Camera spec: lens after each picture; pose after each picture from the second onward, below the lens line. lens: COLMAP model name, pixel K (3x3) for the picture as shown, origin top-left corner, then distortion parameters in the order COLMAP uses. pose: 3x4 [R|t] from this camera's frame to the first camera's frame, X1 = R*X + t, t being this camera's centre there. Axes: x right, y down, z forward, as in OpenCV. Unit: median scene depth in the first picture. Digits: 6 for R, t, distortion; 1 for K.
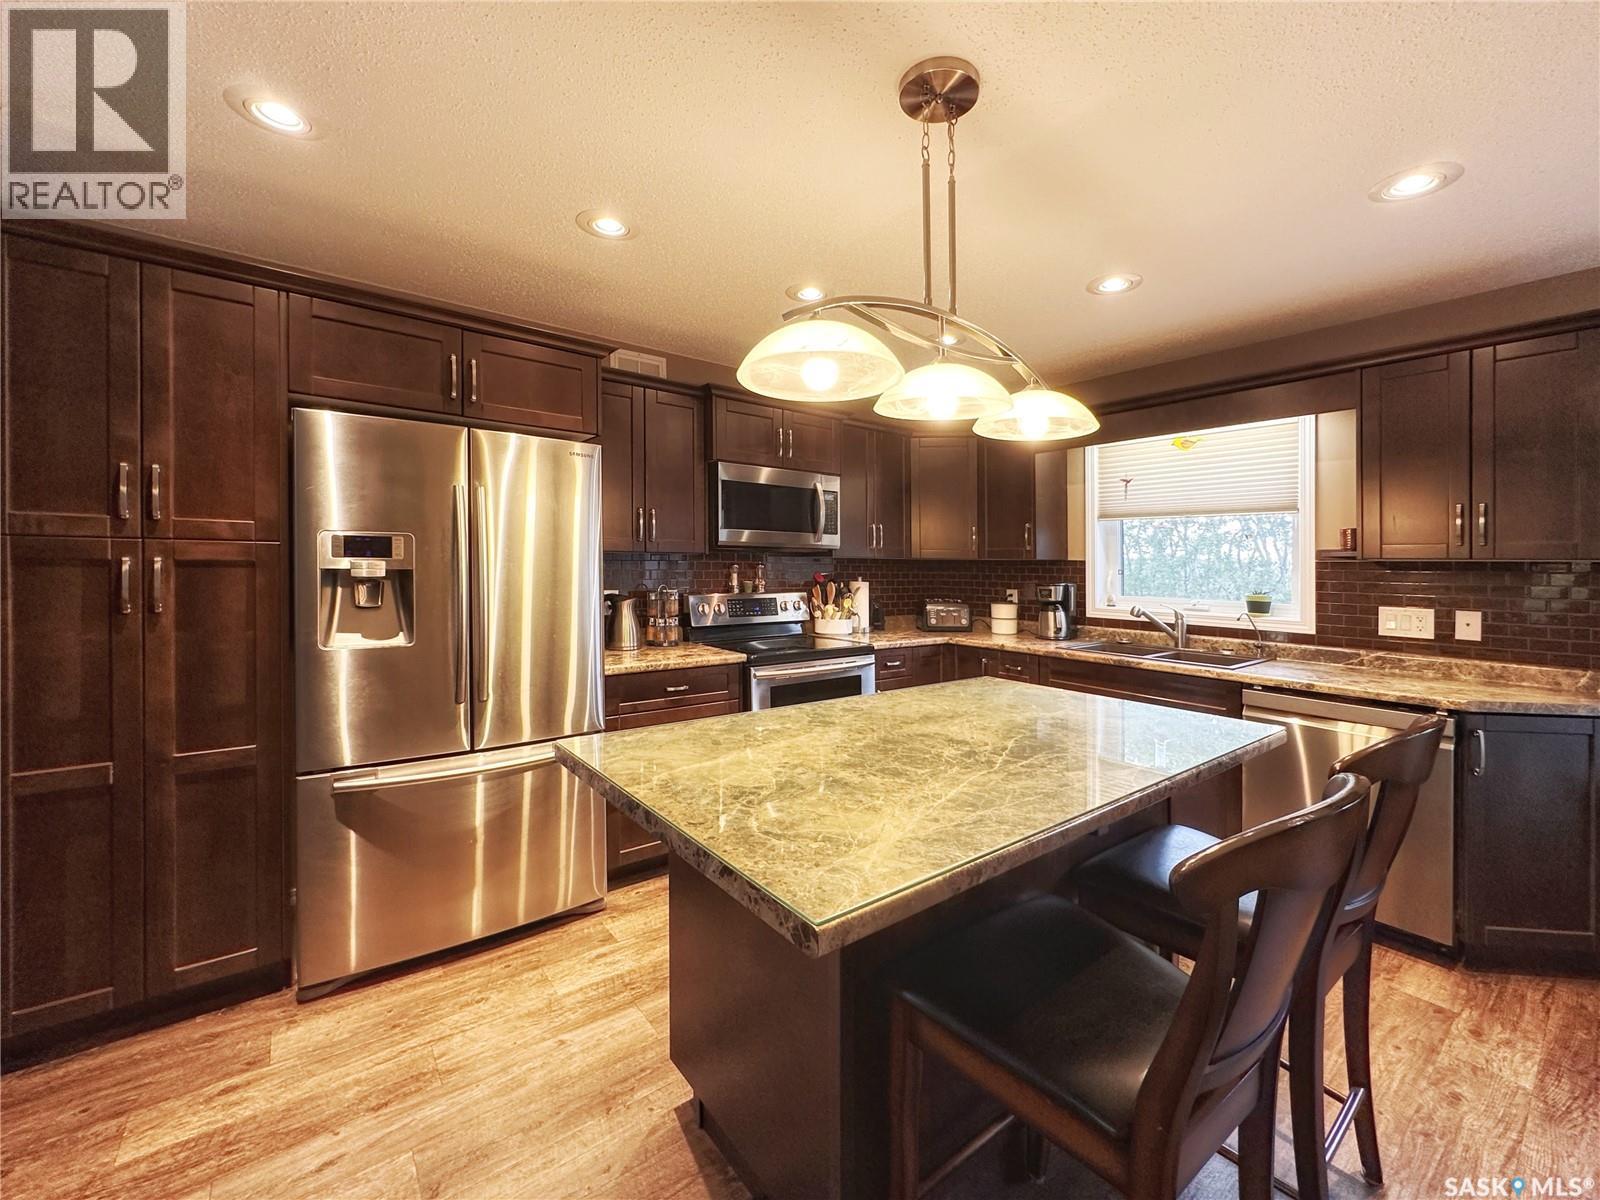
lens RADIAL K [[651.7, 0, 855.9], [0, 651.7, 542.4], [0, 0, 1]] dist [-0.004360, 0.001092]
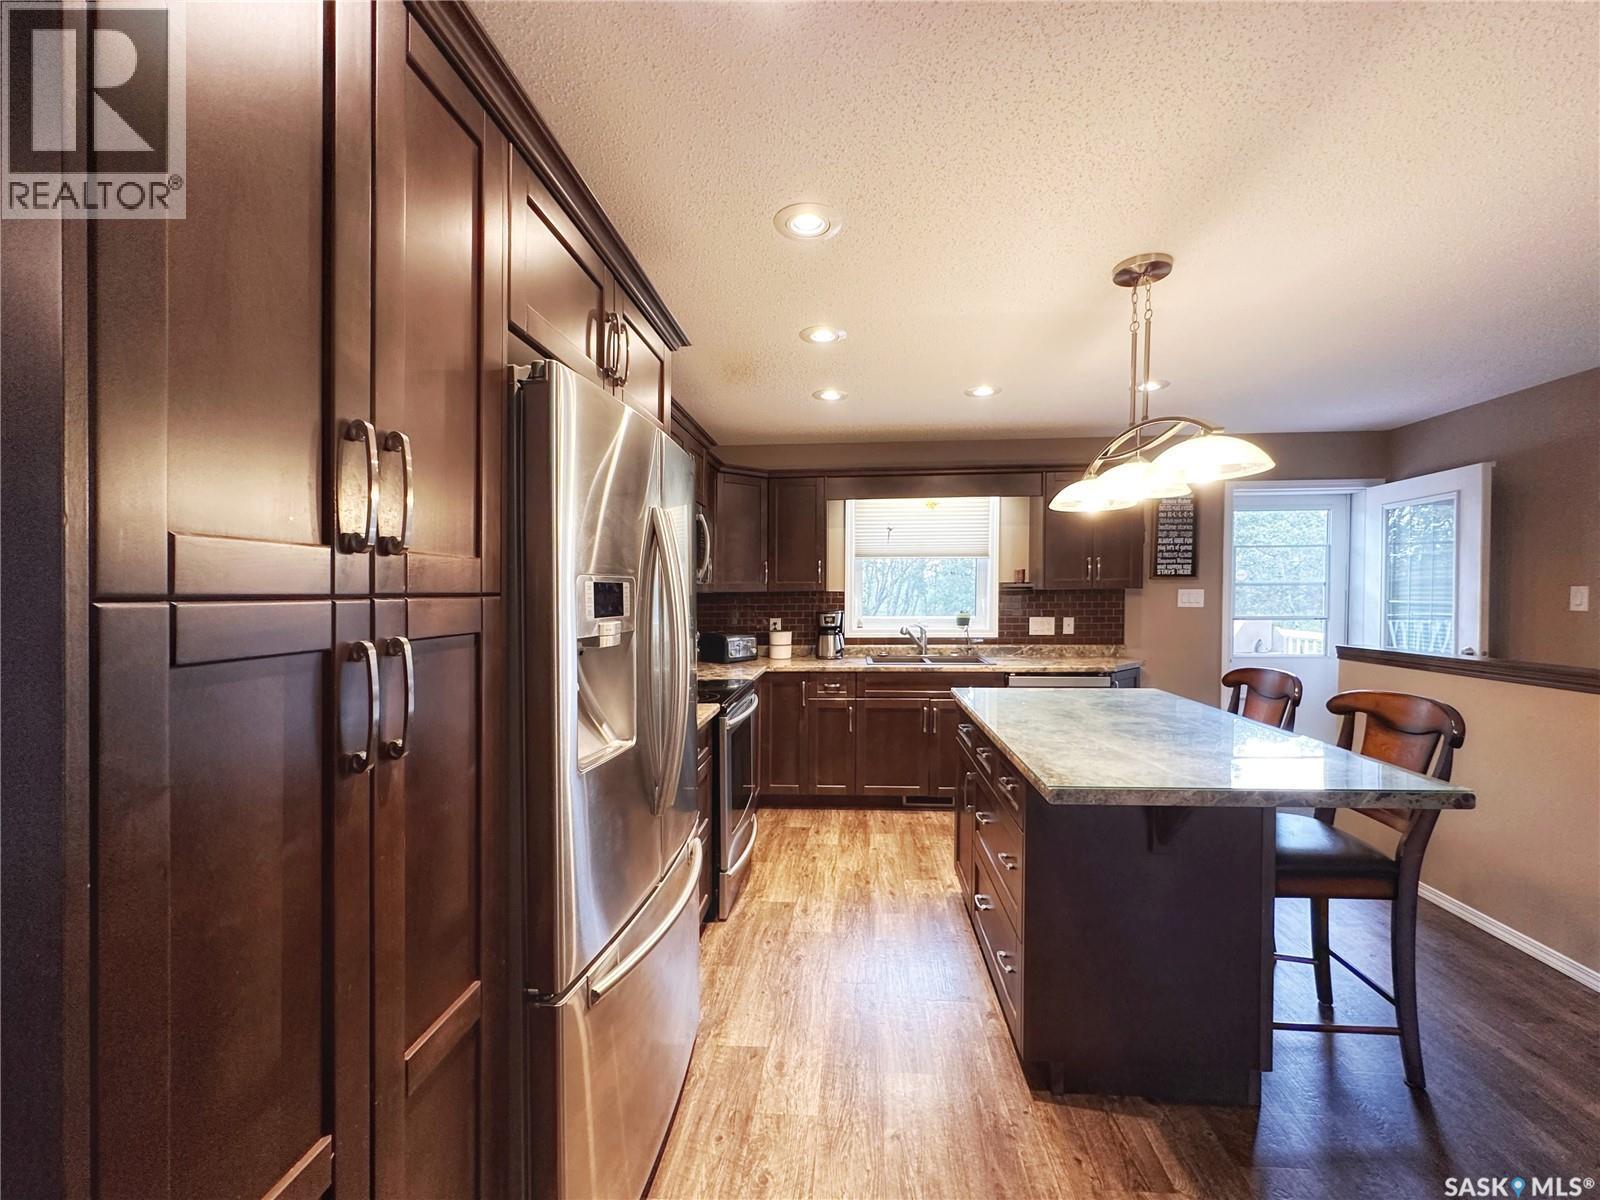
lens RADIAL K [[651.7, 0, 796.3], [0, 651.7, 577.5], [0, 0, 1]] dist [-0.004360, 0.001092]
pose [[0.689230, -0.004695, 0.724528, -0.694711], [-0.007417, 0.999881, 0.013534, -0.015509], [-0.724505, -0.014702, 0.689113, 0.279634]]
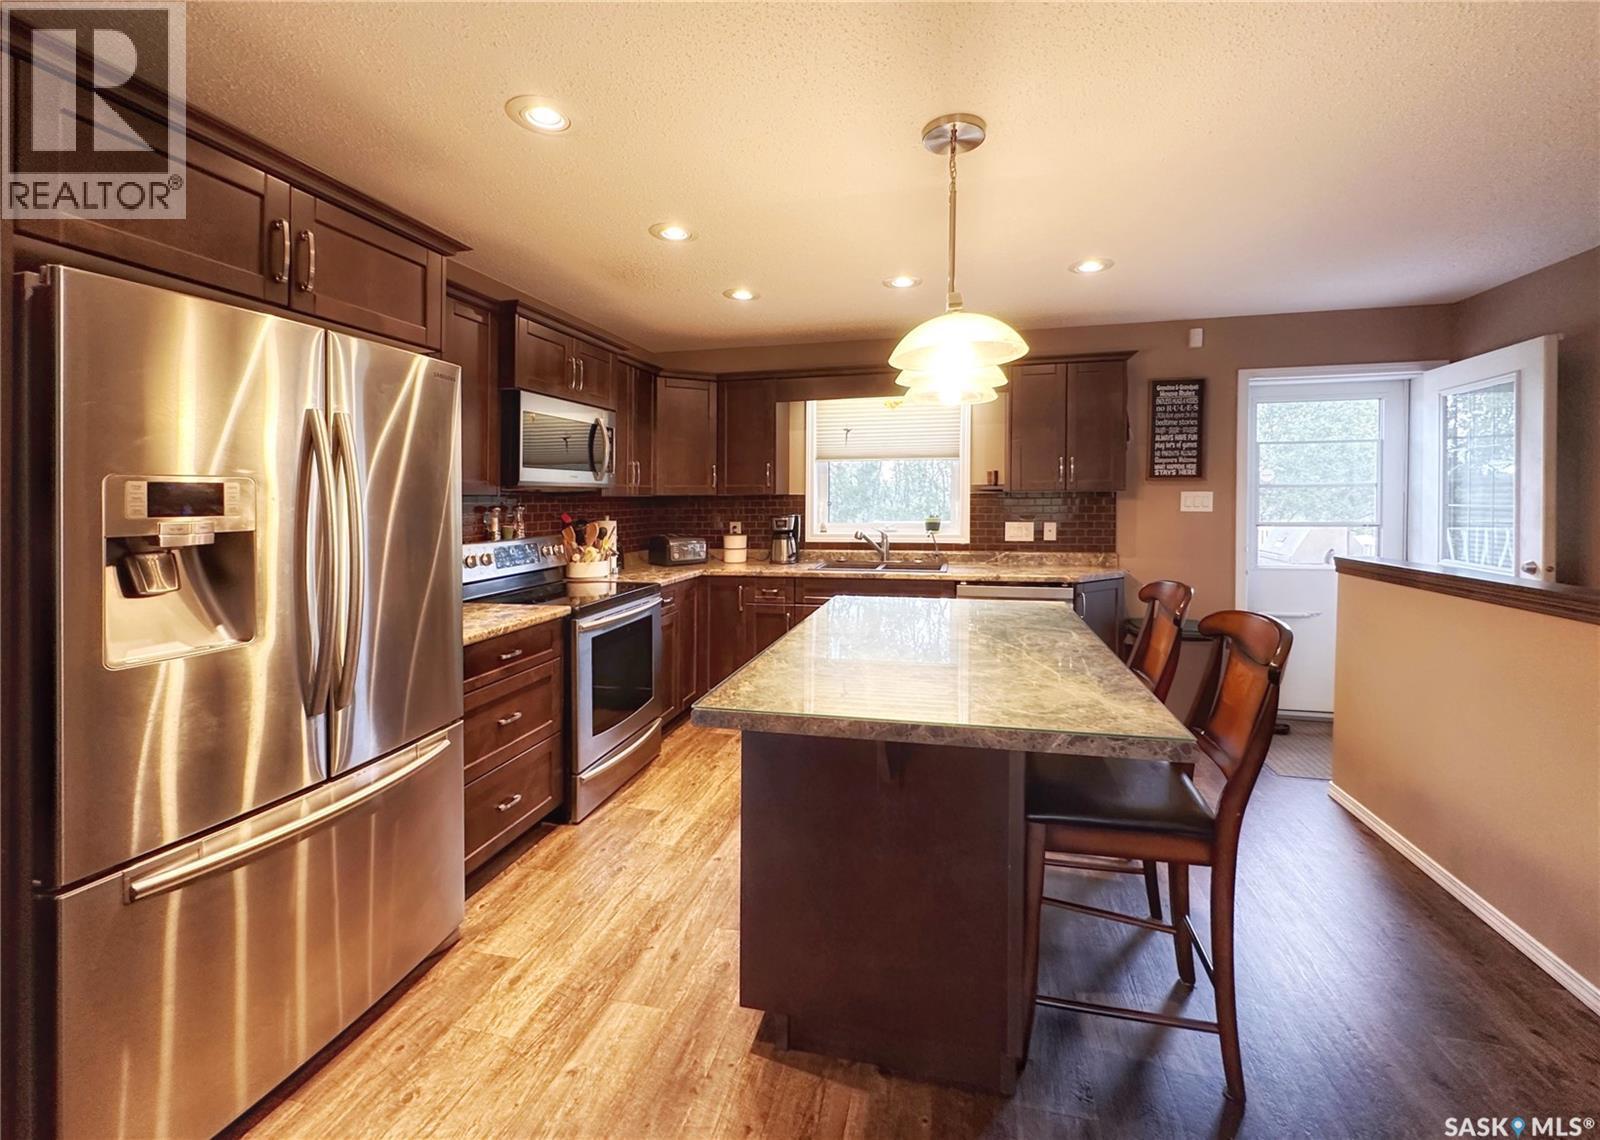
lens RADIAL K [[643.1, 0, 811.3], [0, 643.1, 477.5], [0, 0, 1]] dist [-0.002944, 0.001149]
pose [[0.796996, -0.003467, 0.603974, -0.407503], [-0.000360, 0.999981, 0.006215, -0.011825], [-0.603984, -0.005171, 0.796980, 0.079542]]
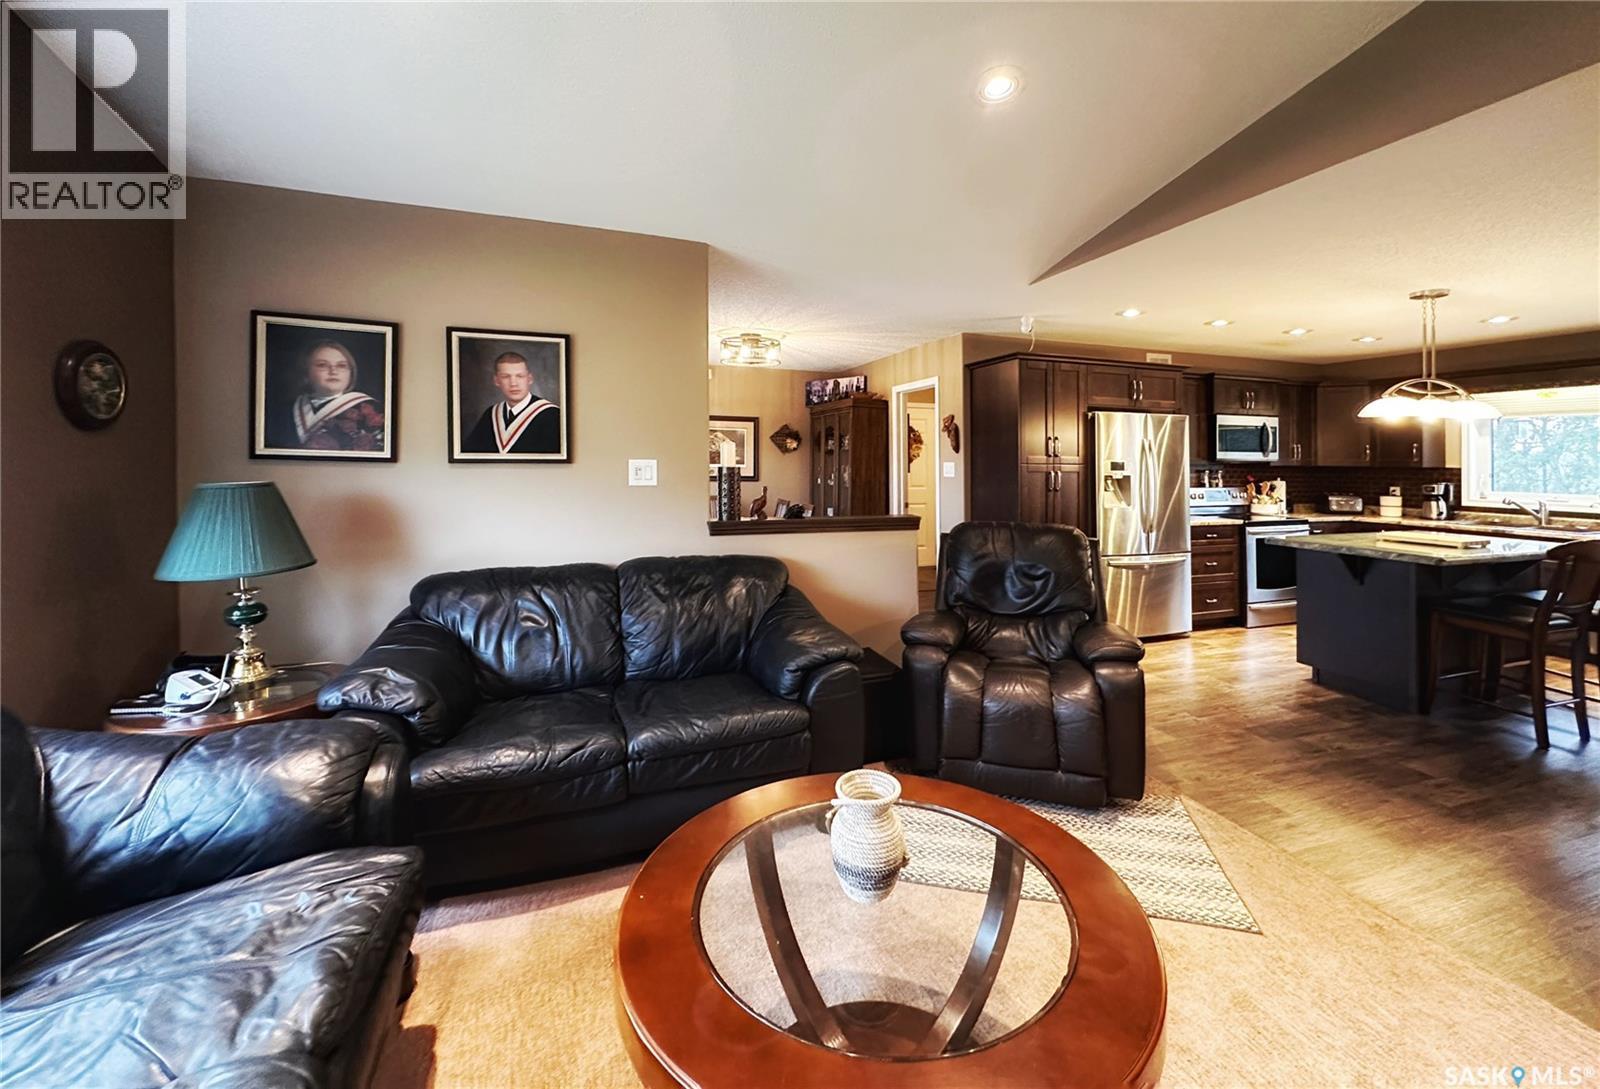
lens RADIAL K [[690.1, 0, 797.4], [0, 690.1, 444.8], [0, 0, 1]] dist [-0.015376, -0.000794]
pose [[0.934294, -0.011025, -0.356333, -0.606312], [0.015140, 0.999847, 0.008759, -0.072145], [0.356182, -0.013578, 0.934318, -1.173209]]
